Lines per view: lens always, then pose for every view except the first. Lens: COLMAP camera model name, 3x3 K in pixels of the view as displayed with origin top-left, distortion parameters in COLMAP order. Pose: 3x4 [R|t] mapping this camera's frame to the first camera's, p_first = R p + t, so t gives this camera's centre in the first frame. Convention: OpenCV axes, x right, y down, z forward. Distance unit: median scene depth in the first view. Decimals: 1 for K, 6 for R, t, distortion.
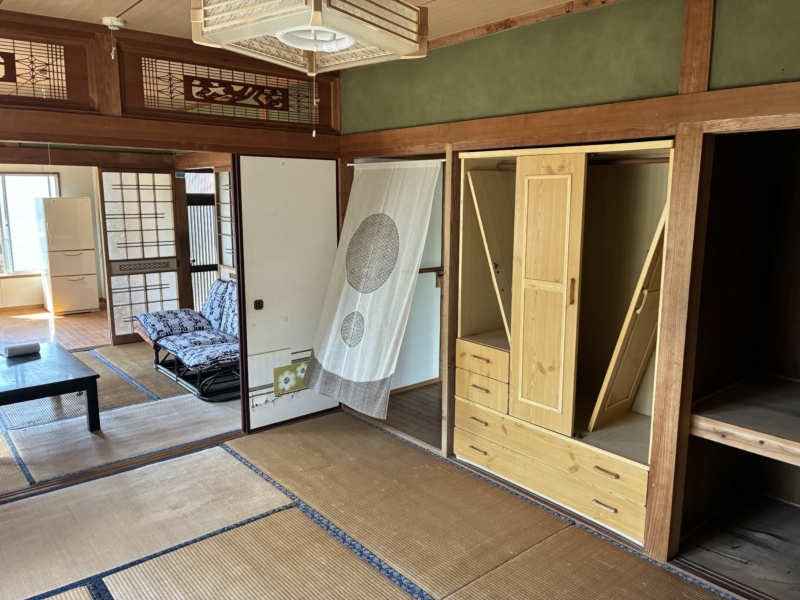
lens RADIAL K [[612.1, 0, 399.6], [0, 612.1, 295.5], [0, 0, 1]] dist [0.056656, -0.072798]
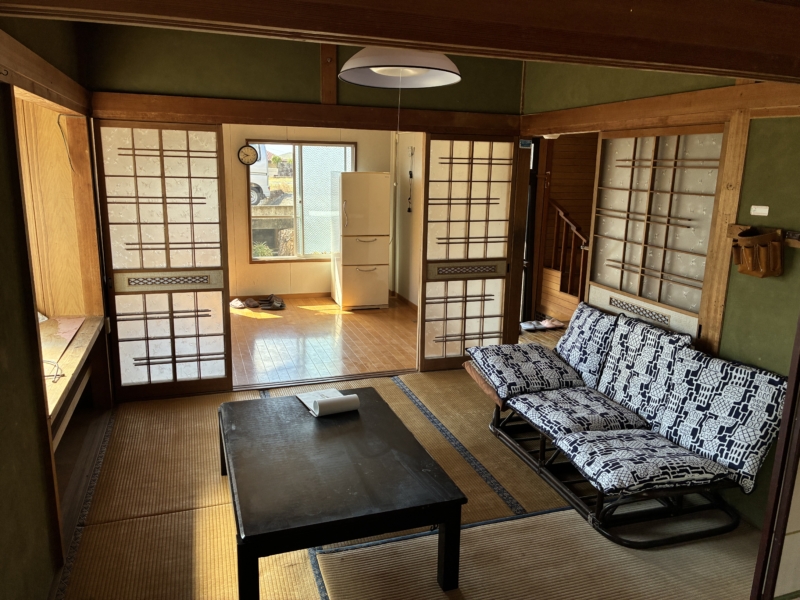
lens RADIAL K [[612.1, 0, 401.1], [0, 612.1, 300.7], [0, 0, 1]] dist [0.056656, -0.072798]
pose [[0.930512, 0.093820, -0.354041, -0.230263], [-0.076389, 0.995090, 0.062927, -0.051988], [0.358206, -0.031509, 0.933111, 0.295165]]
